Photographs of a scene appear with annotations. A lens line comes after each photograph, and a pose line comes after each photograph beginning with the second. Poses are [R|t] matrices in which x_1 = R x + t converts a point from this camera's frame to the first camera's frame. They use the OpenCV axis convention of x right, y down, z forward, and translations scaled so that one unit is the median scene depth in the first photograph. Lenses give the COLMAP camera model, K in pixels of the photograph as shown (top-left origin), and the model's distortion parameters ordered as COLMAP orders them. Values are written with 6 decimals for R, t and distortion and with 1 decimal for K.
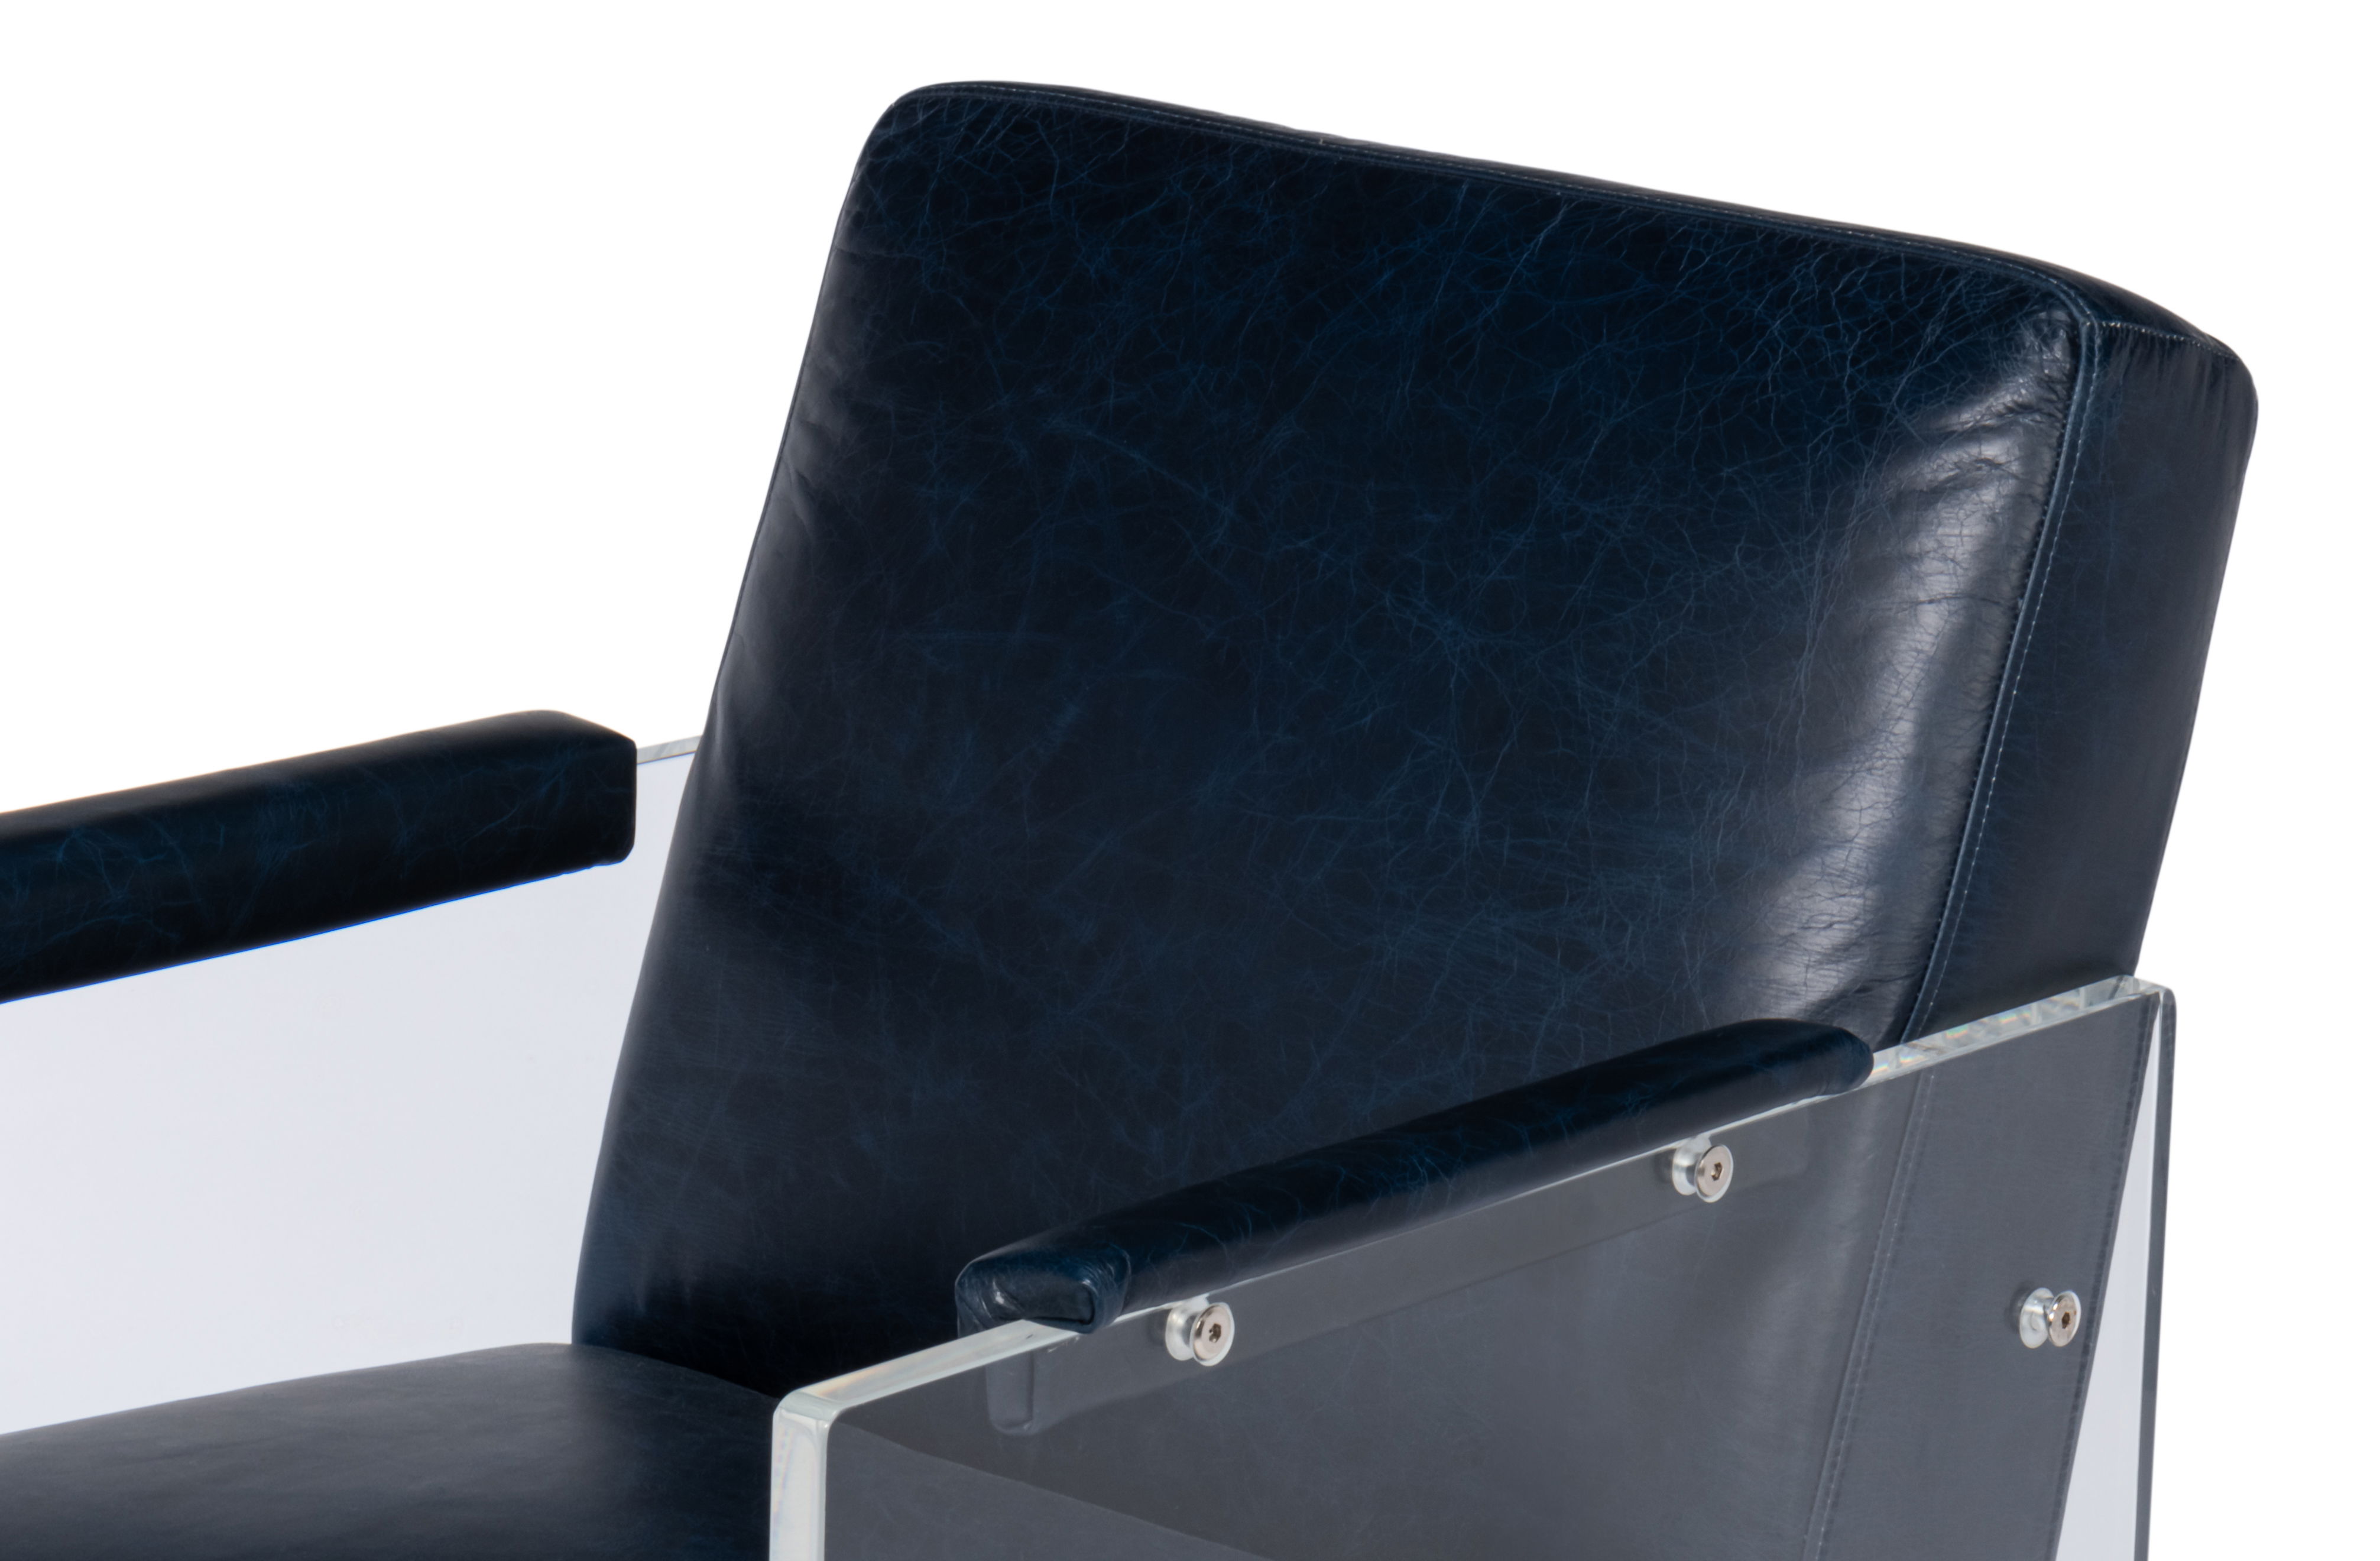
lens RADIAL K [[9365.5, 0, 1189.5], [0, 9365.5, 781.7], [0, 0, 1]] dist [0.065988, 0.000000]
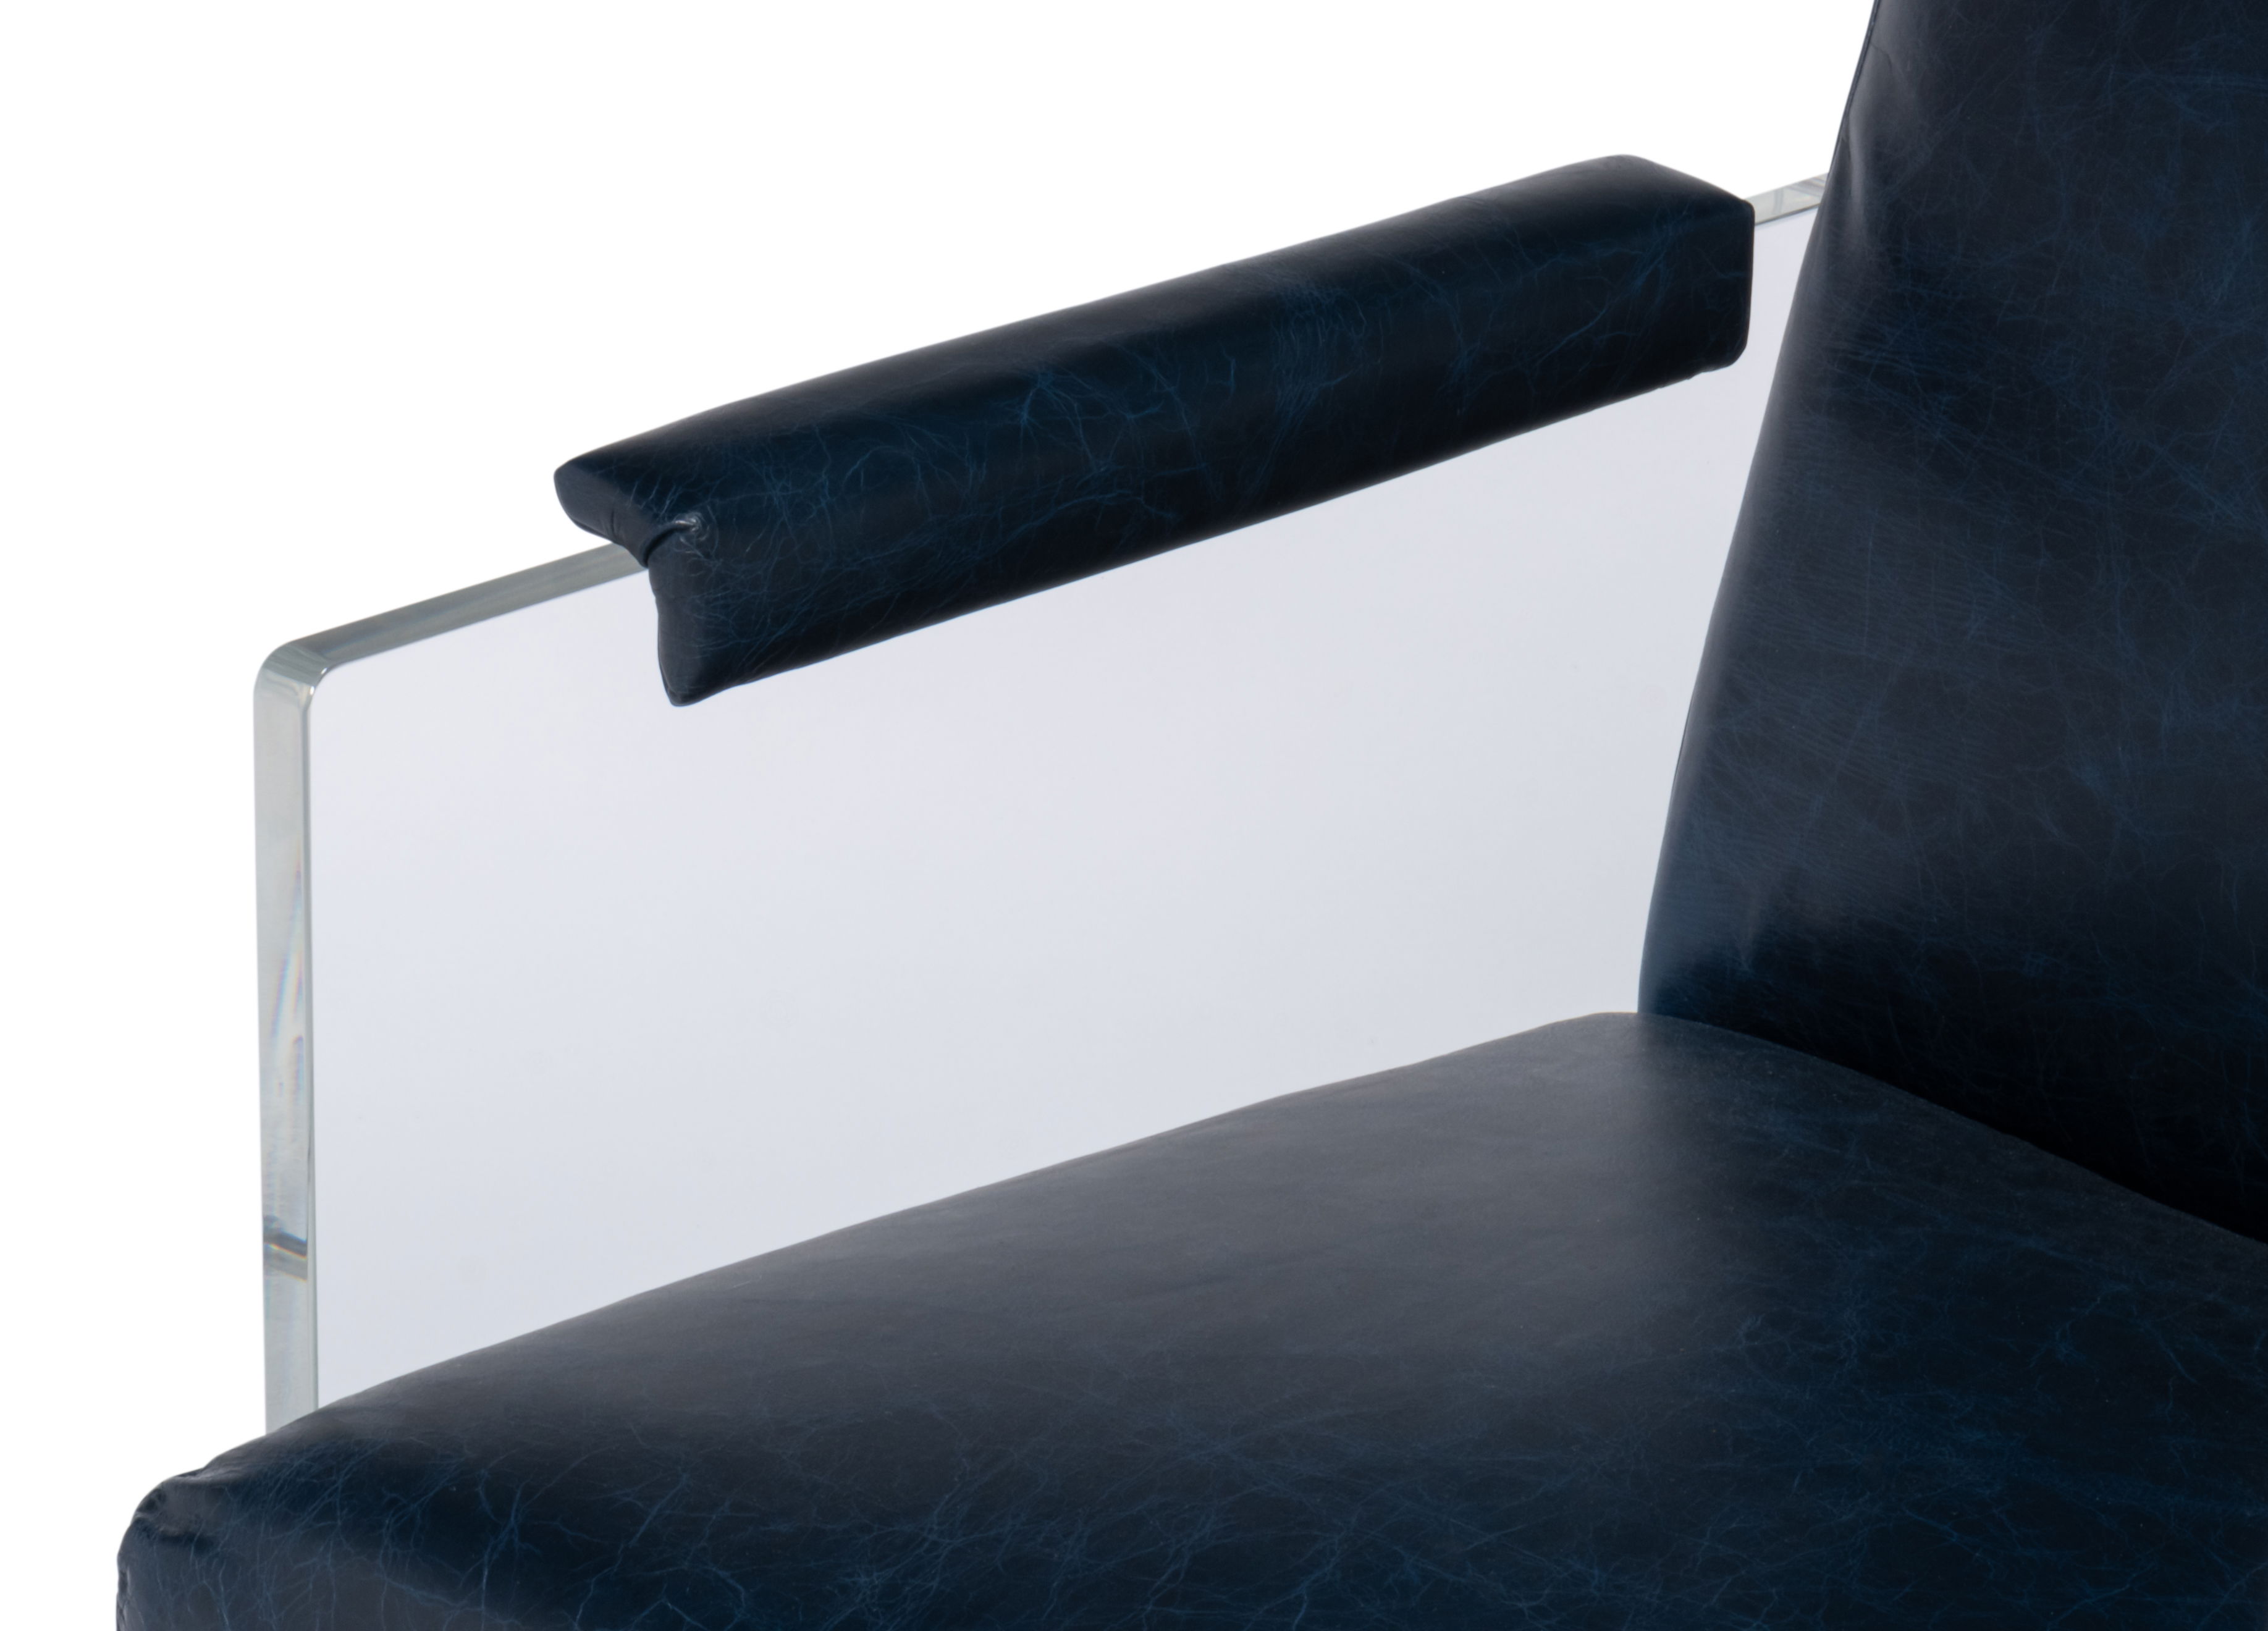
lens RADIAL K [[9729.1, 0, 1135.1], [0, 9729.1, 819.8], [0, 0, 1]] dist [0.005107, 0.000000]
pose [[0.999705, 0.006664, -0.023339, -0.091490], [-0.003497, 0.991080, 0.133222, -0.059109], [0.024019, -0.133101, 0.990811, 0.247497]]
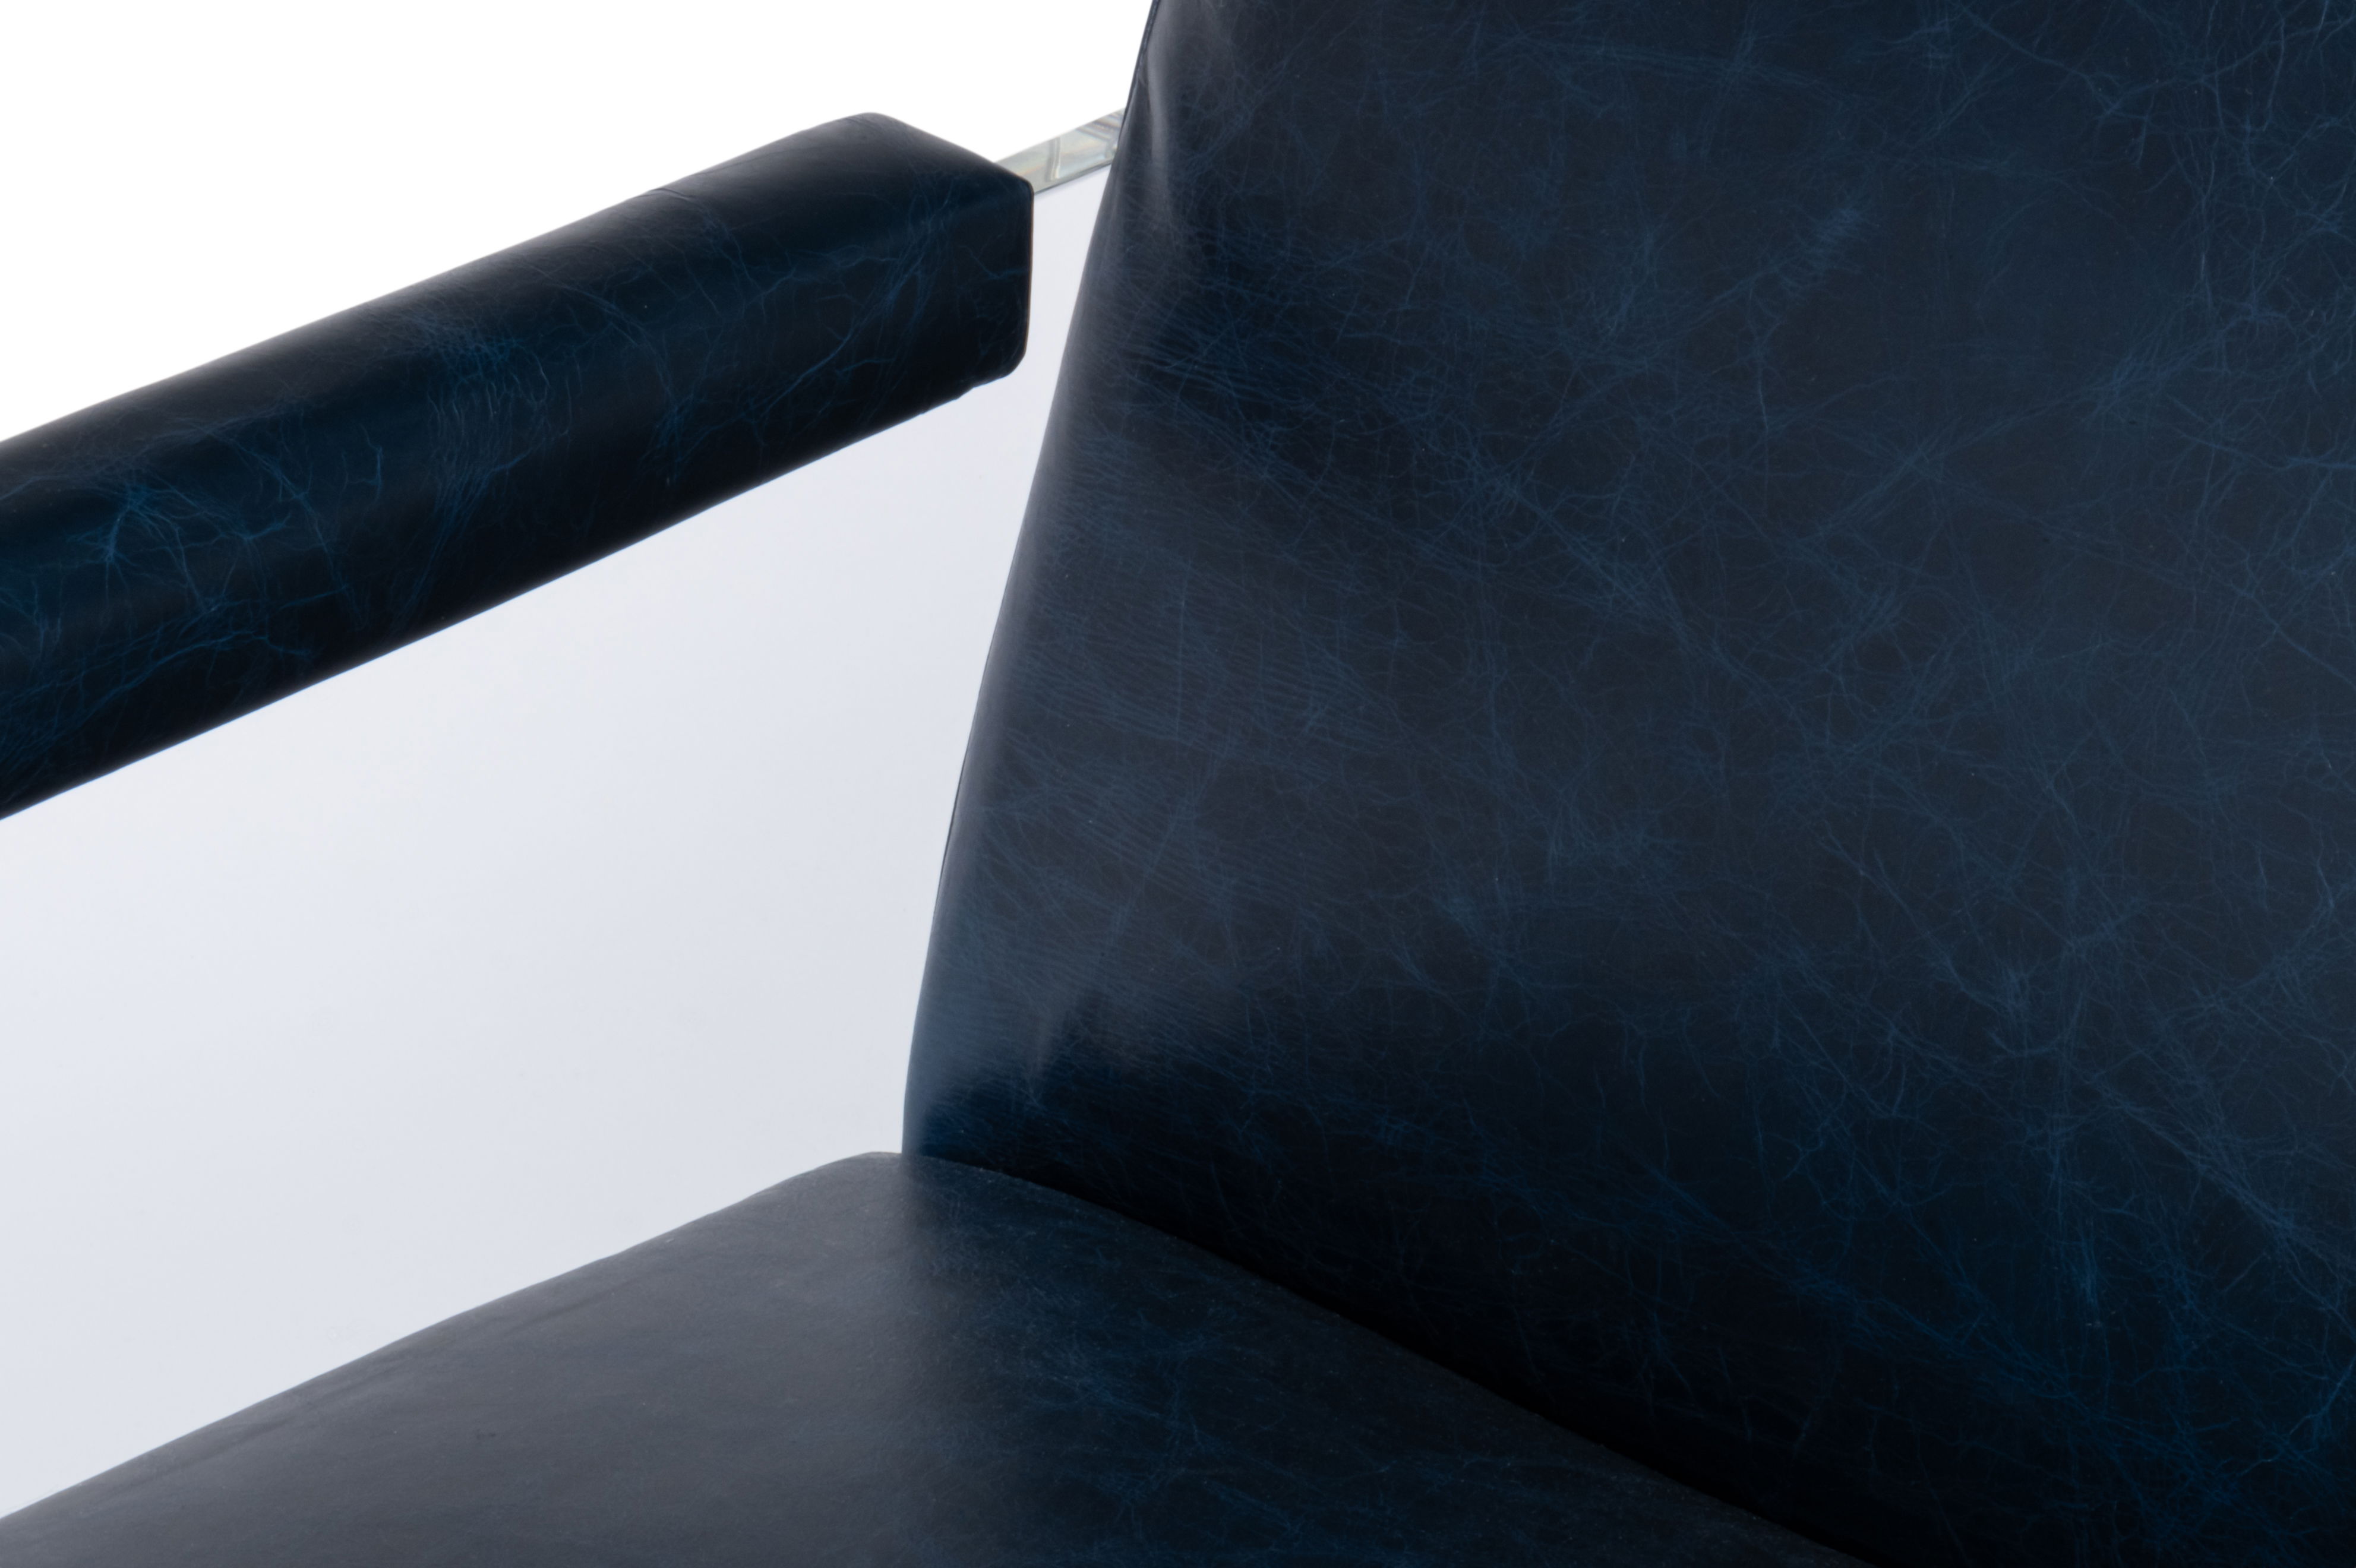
lens RADIAL K [[9269.2, 0, 1195.0], [0, 9269.2, 767.2], [0, 0, 1]] dist [0.065988, 0.000000]
pose [[0.998021, -0.012246, 0.061676, -0.087278], [-0.001846, 0.974723, 0.223409, -0.100873], [-0.062853, -0.223081, 0.972772, 0.437091]]
